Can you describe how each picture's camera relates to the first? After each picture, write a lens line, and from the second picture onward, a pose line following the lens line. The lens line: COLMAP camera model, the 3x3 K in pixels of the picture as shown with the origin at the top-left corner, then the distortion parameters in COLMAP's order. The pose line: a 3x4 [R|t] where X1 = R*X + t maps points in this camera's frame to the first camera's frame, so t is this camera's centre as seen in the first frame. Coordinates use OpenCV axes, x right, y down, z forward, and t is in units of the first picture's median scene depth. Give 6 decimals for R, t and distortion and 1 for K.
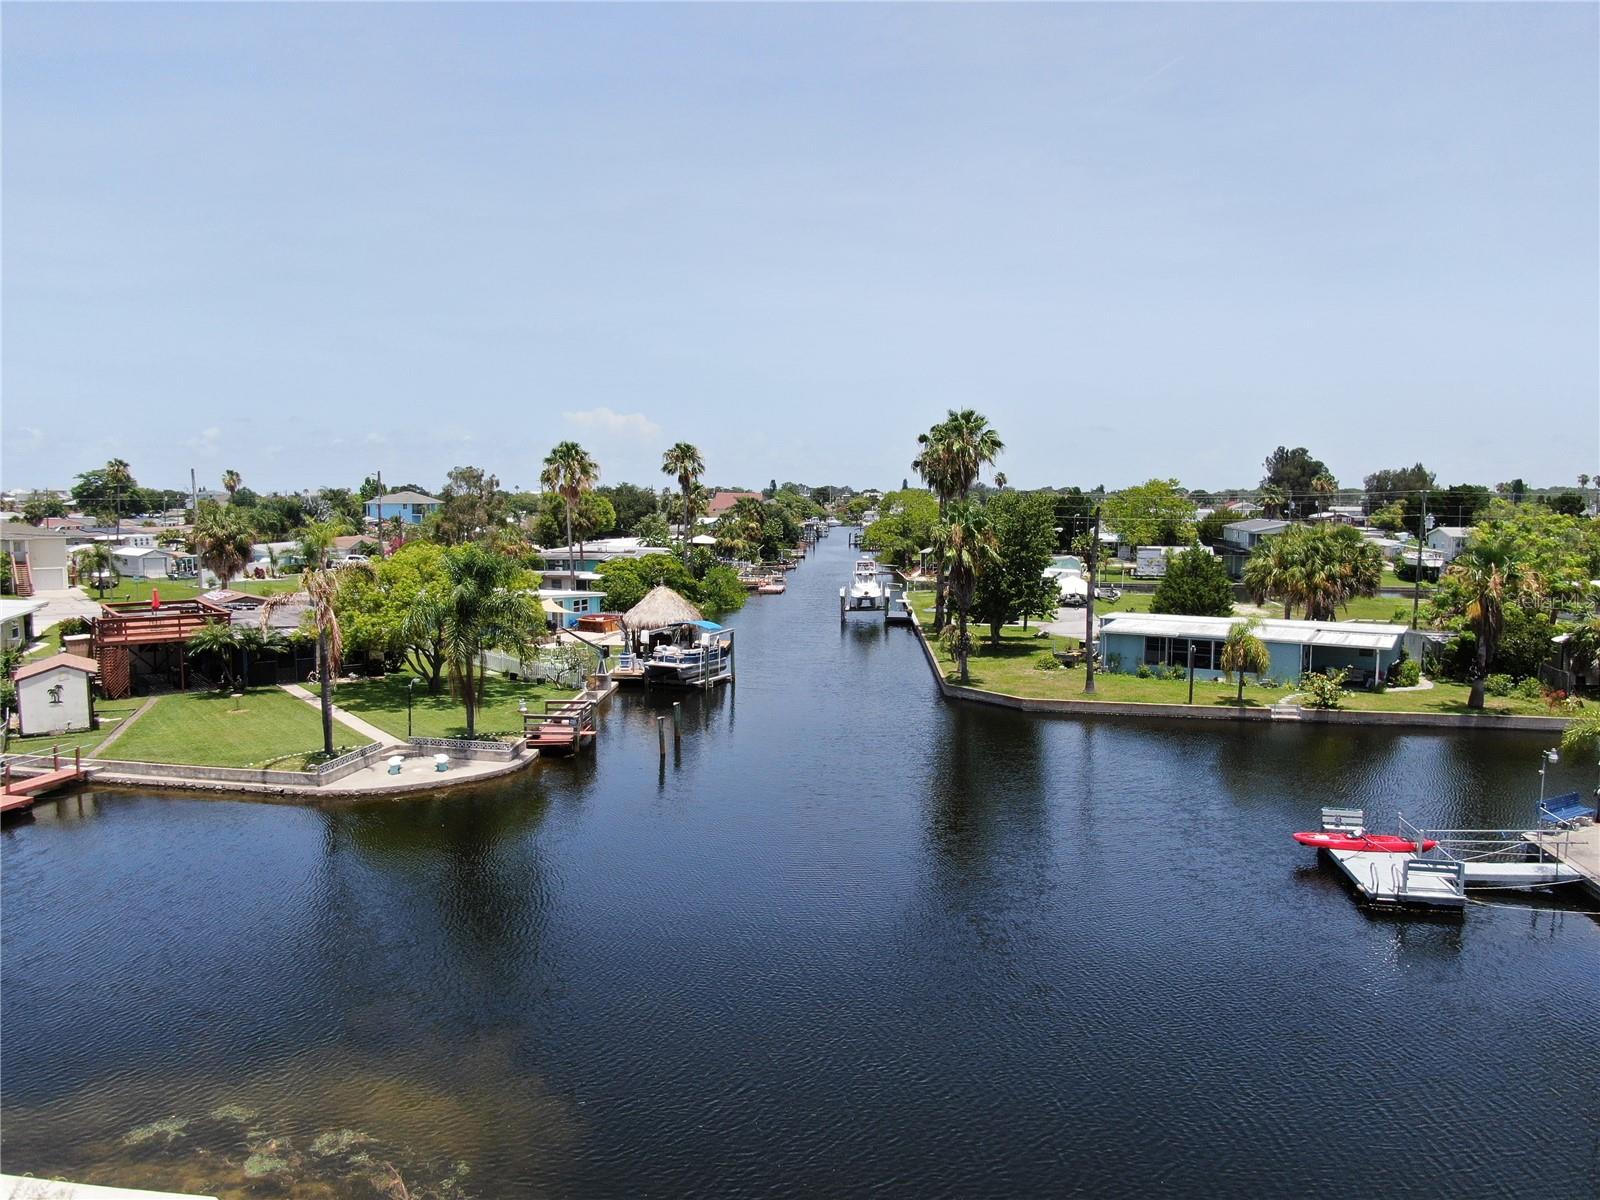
lens RADIAL K [[1146.4, 0, 800.0], [0, 1146.4, 600.0], [0, 0, 1]] dist [-0.027285, 0.017944]
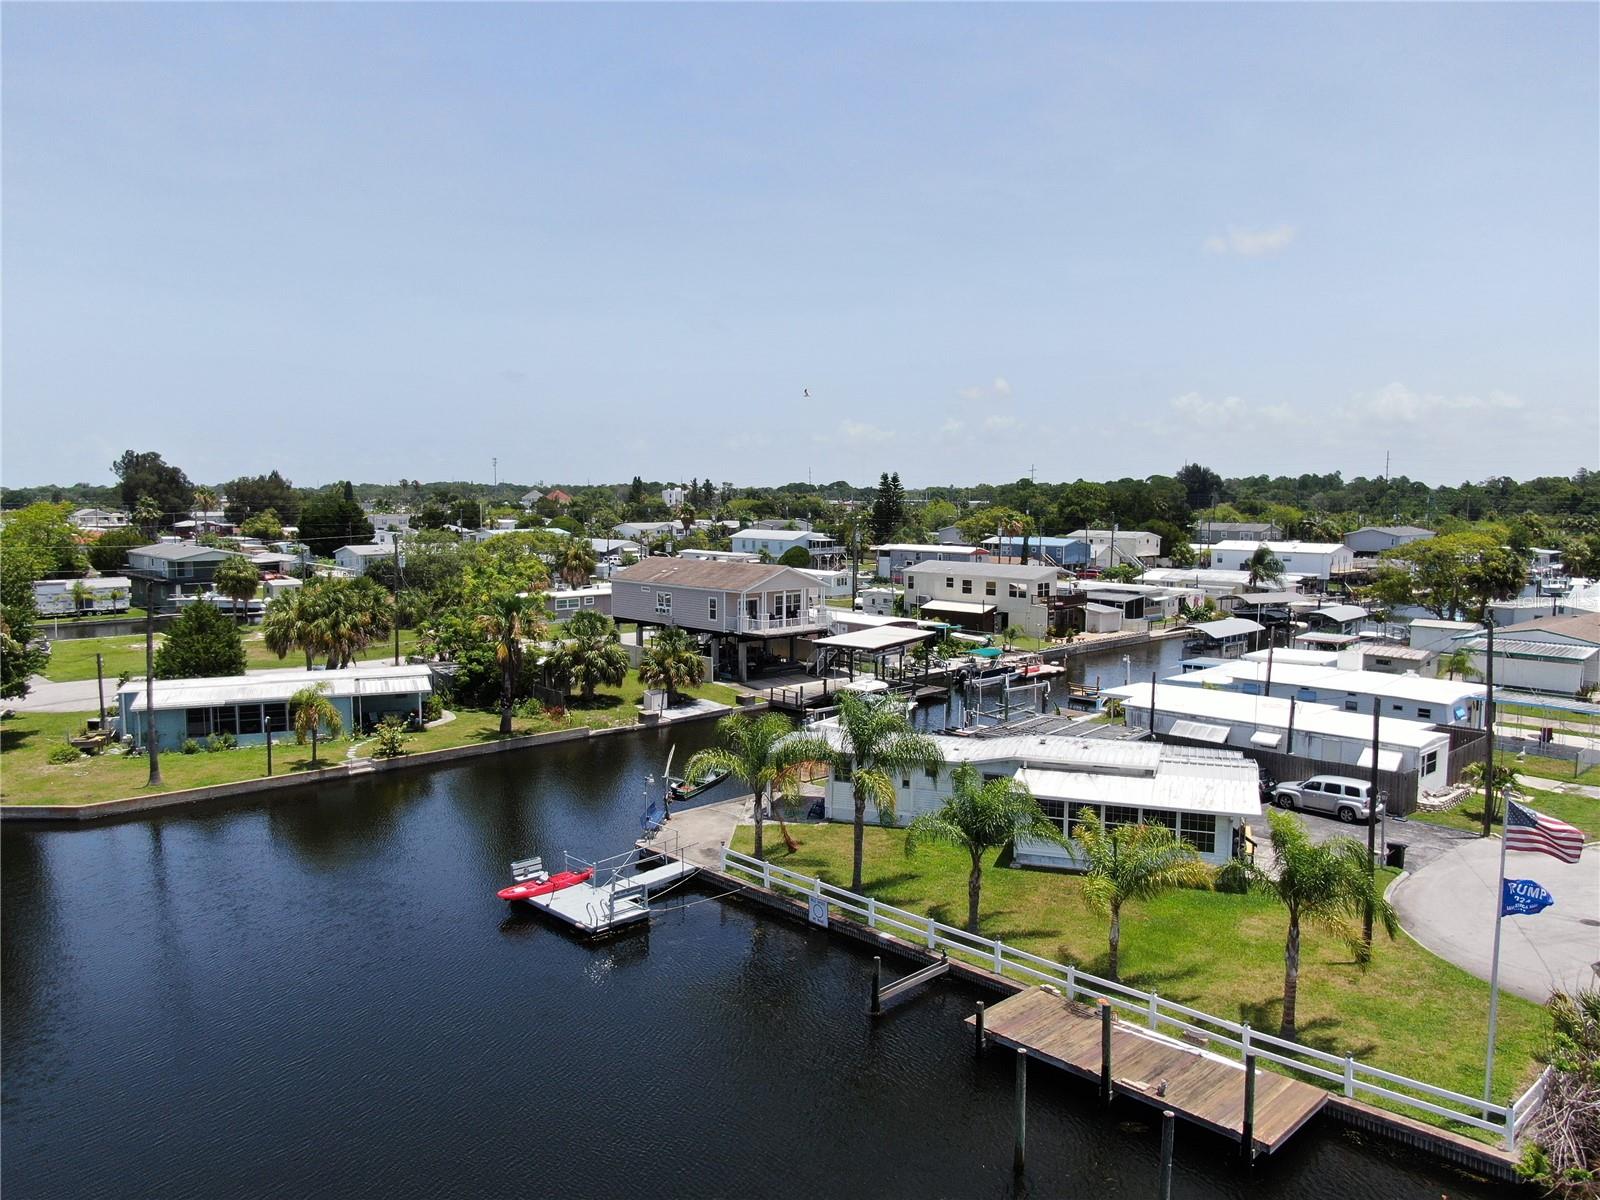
lens RADIAL K [[1146.4, 0, 800.0], [0, 1146.4, 600.0], [0, 0, 1]] dist [-0.027285, 0.017944]
pose [[0.579915, -0.076618, 0.811066, -0.159872], [0.072331, 0.996478, 0.042417, -0.061356], [-0.811460, 0.034067, 0.583414, 0.042900]]
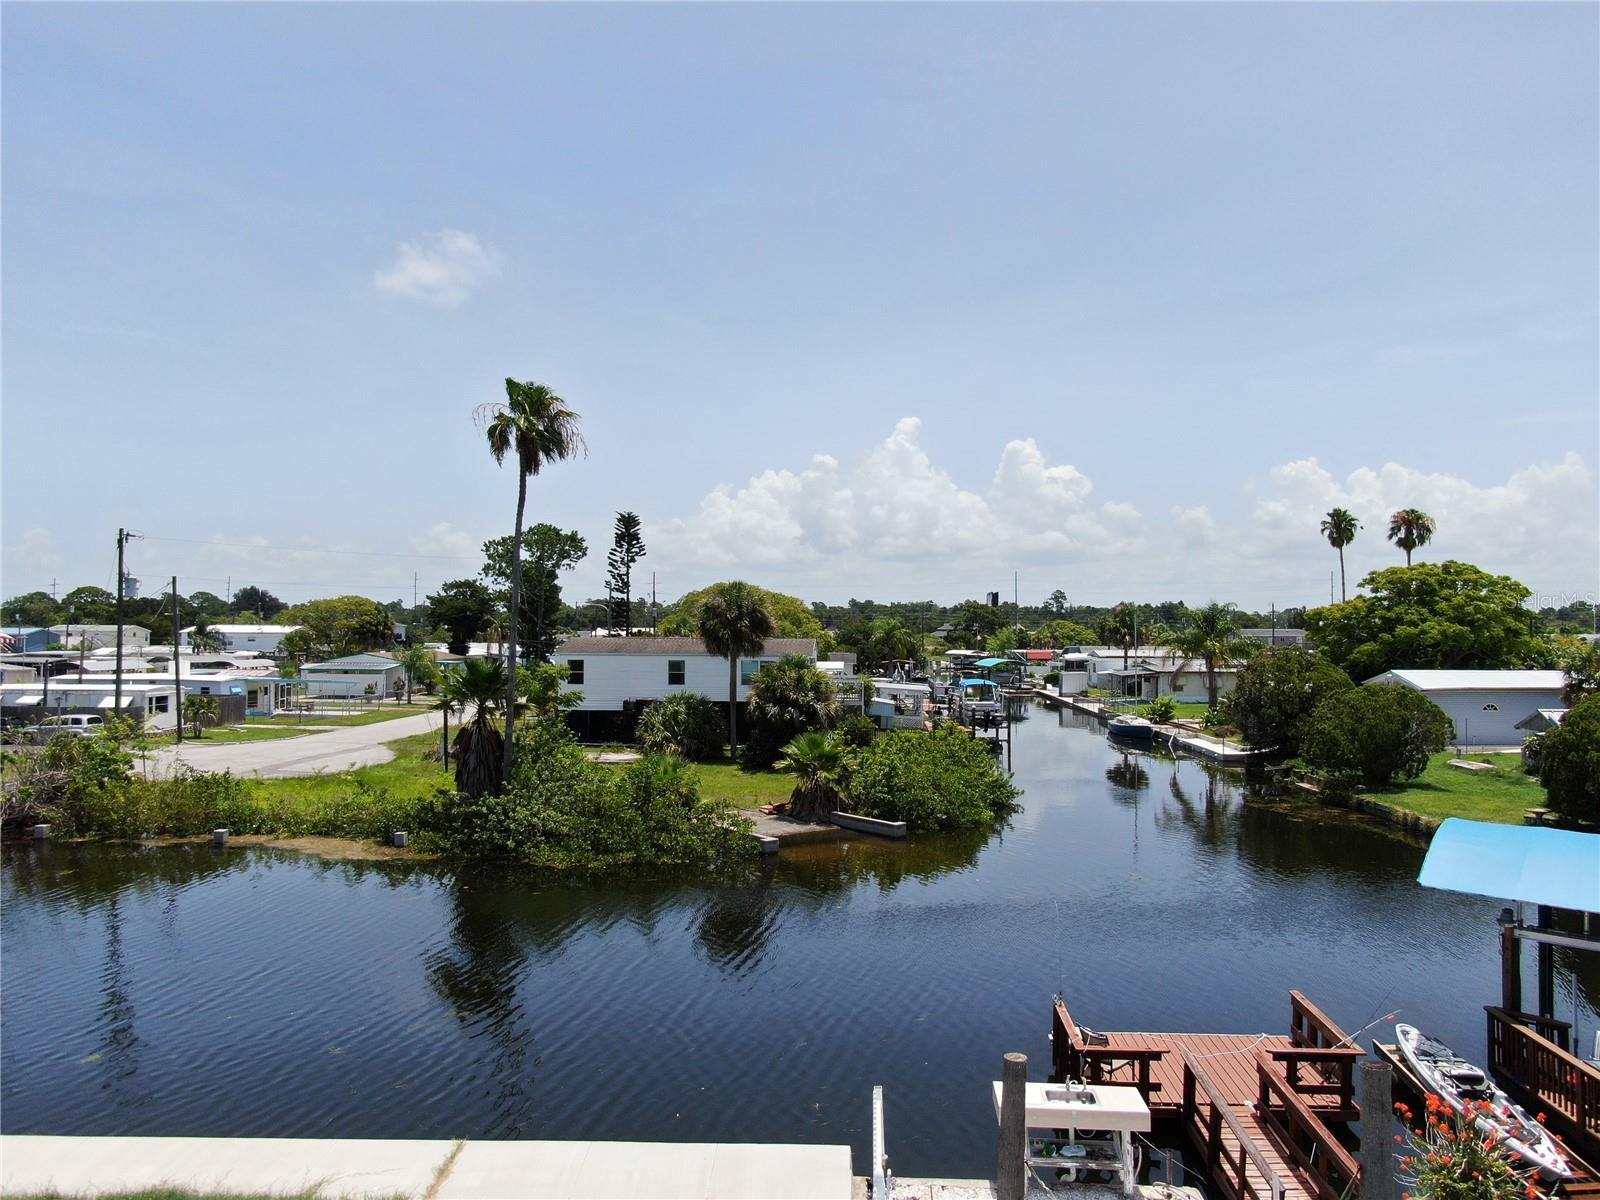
lens RADIAL K [[1146.4, 0, 800.0], [0, 1146.4, 600.0], [0, 0, 1]] dist [-0.027285, 0.017944]
pose [[-0.135373, 0.026181, 0.990449, -0.387126], [0.082807, 0.996452, -0.015022, 0.084539], [-0.987328, 0.079982, -0.137061, -0.288519]]
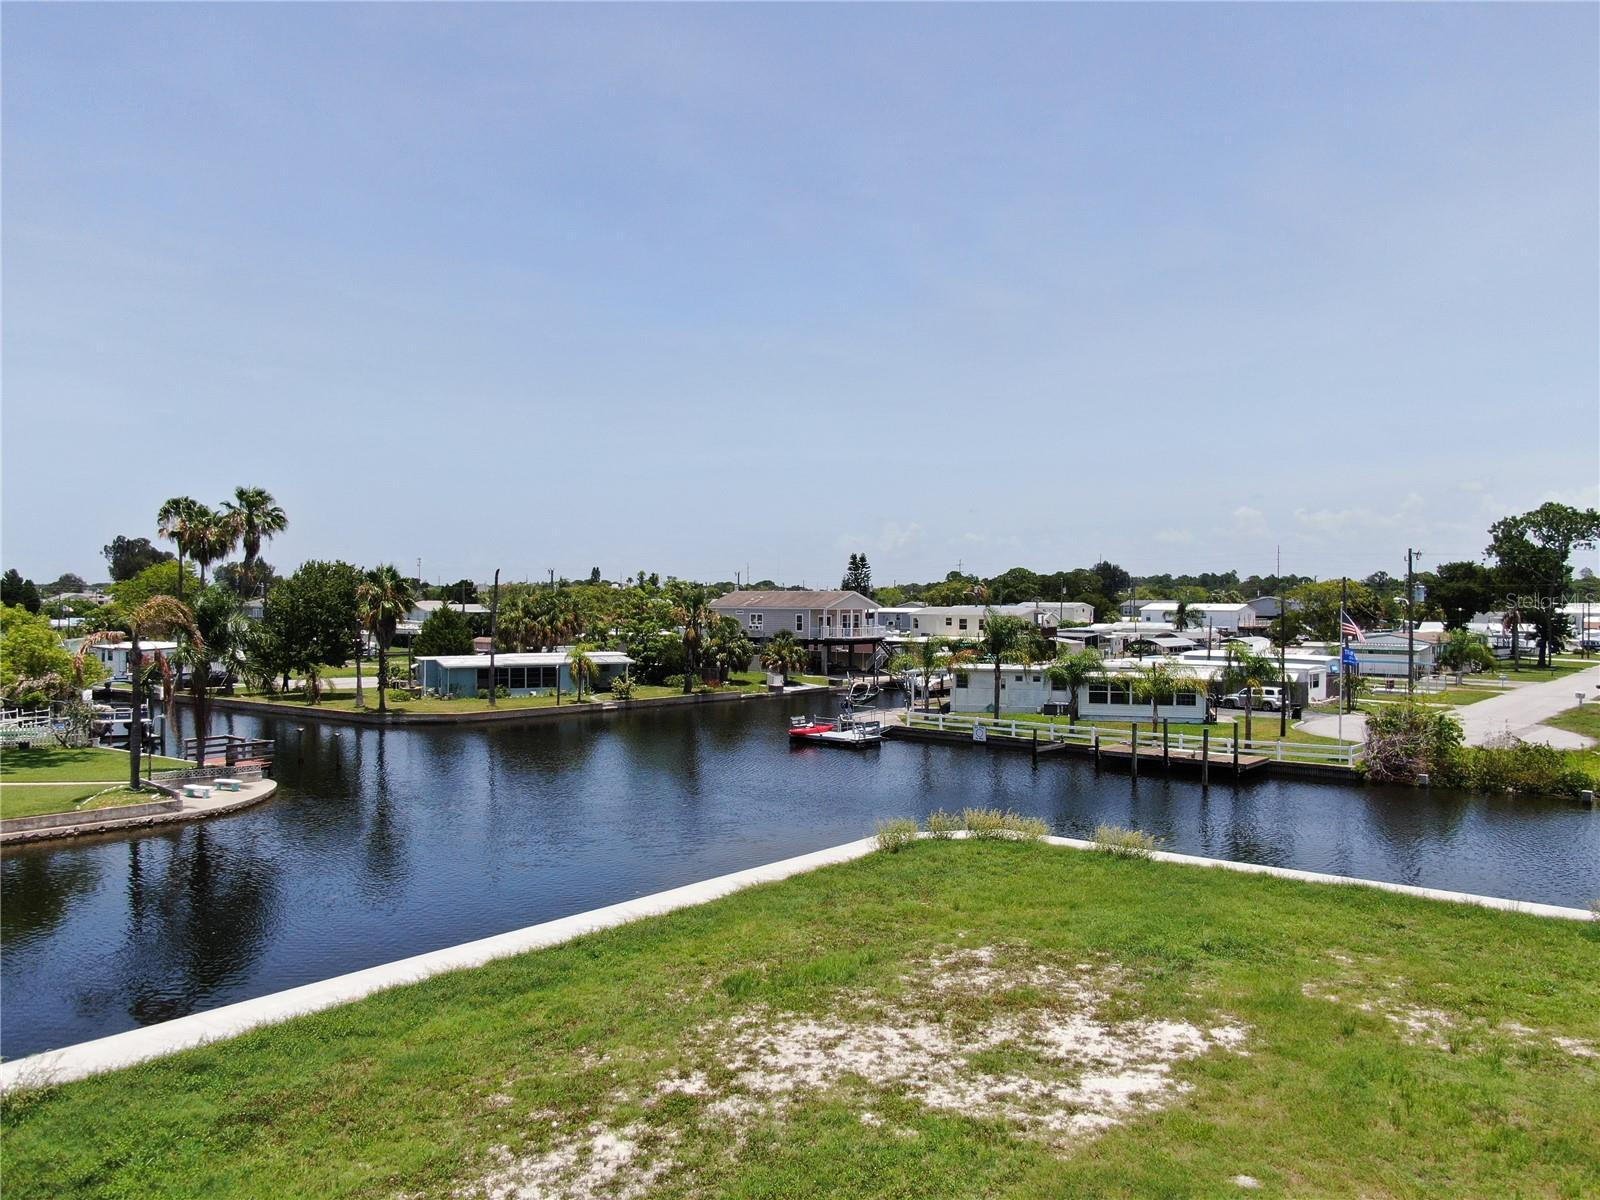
lens RADIAL K [[1146.4, 0, 800.0], [0, 1146.4, 600.0], [0, 0, 1]] dist [-0.027285, 0.017944]
pose [[0.515420, -0.001059, 0.856937, -0.662719], [0.074260, 0.996293, -0.043434, 0.039078], [-0.853714, 0.086023, 0.513588, -0.018032]]
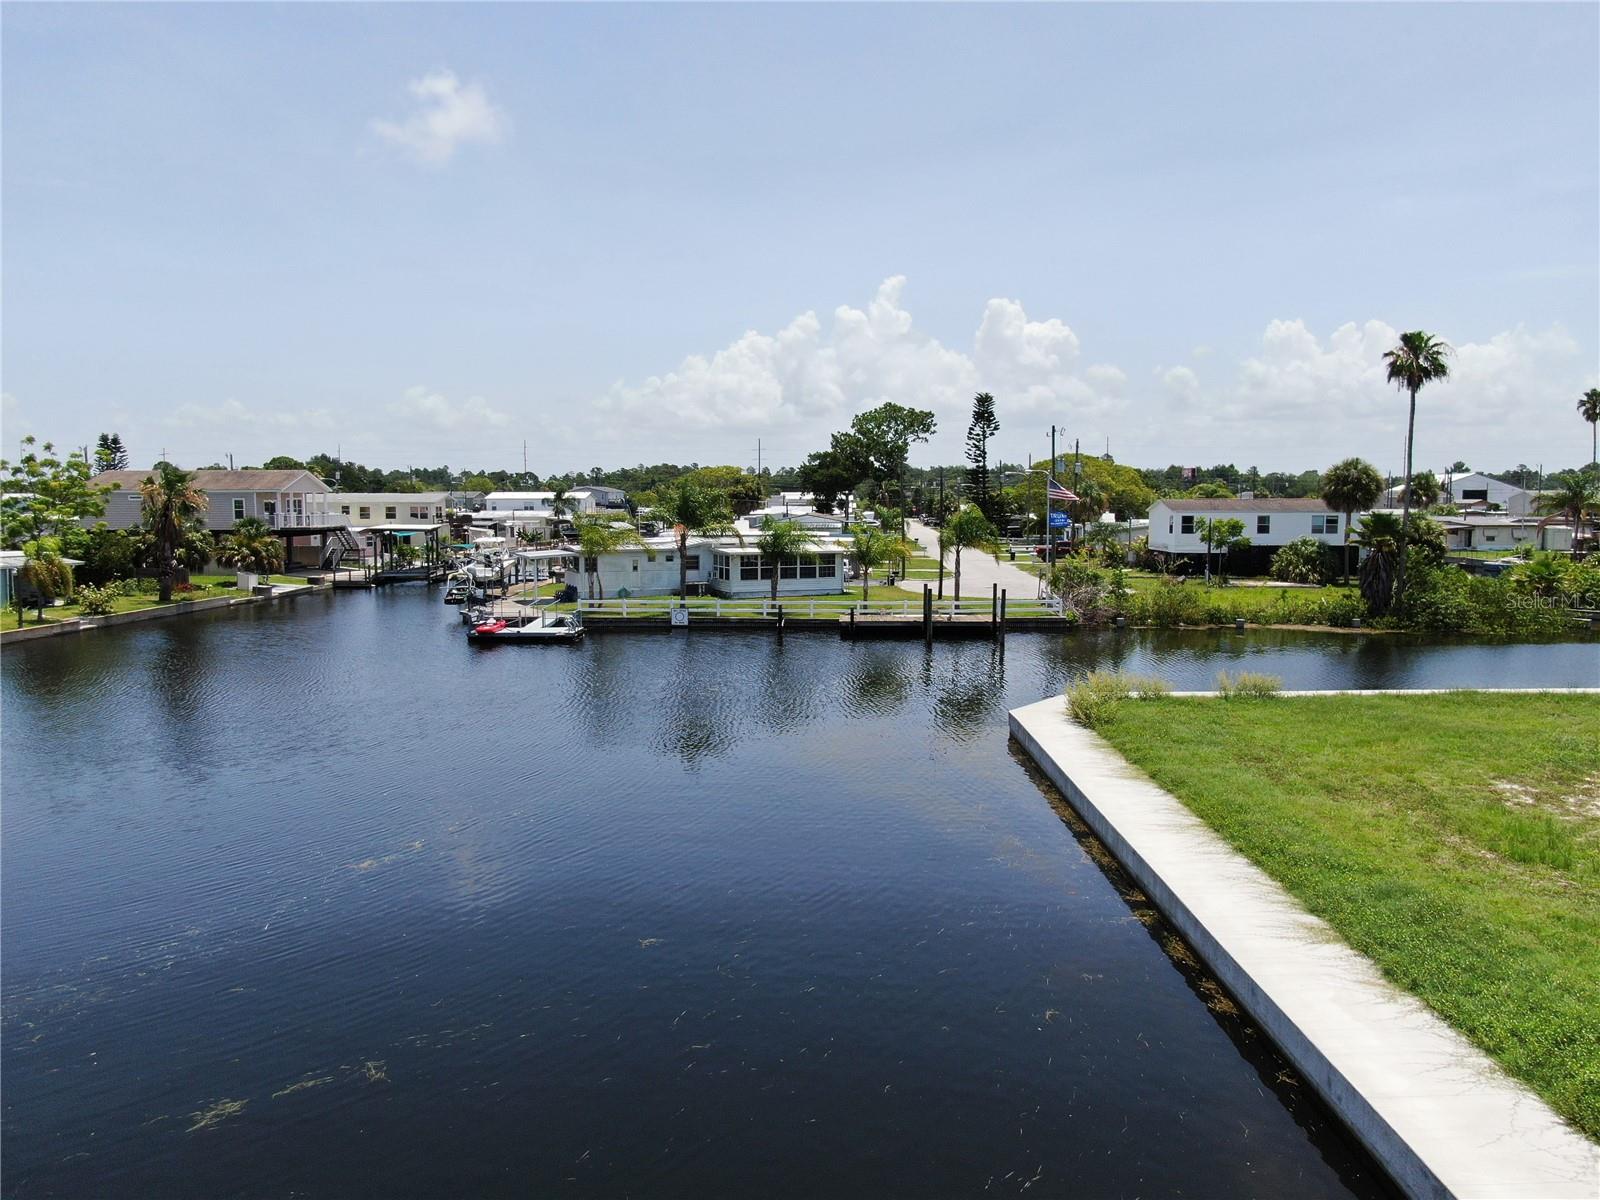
lens RADIAL K [[1146.4, 0, 800.0], [0, 1146.4, 600.0], [0, 0, 1]] dist [-0.027285, 0.017944]
pose [[-0.151431, -0.089742, 0.984386, -0.633596], [0.088937, 0.990594, 0.103989, 0.022995], [-0.984459, 0.103296, -0.142025, 0.425877]]
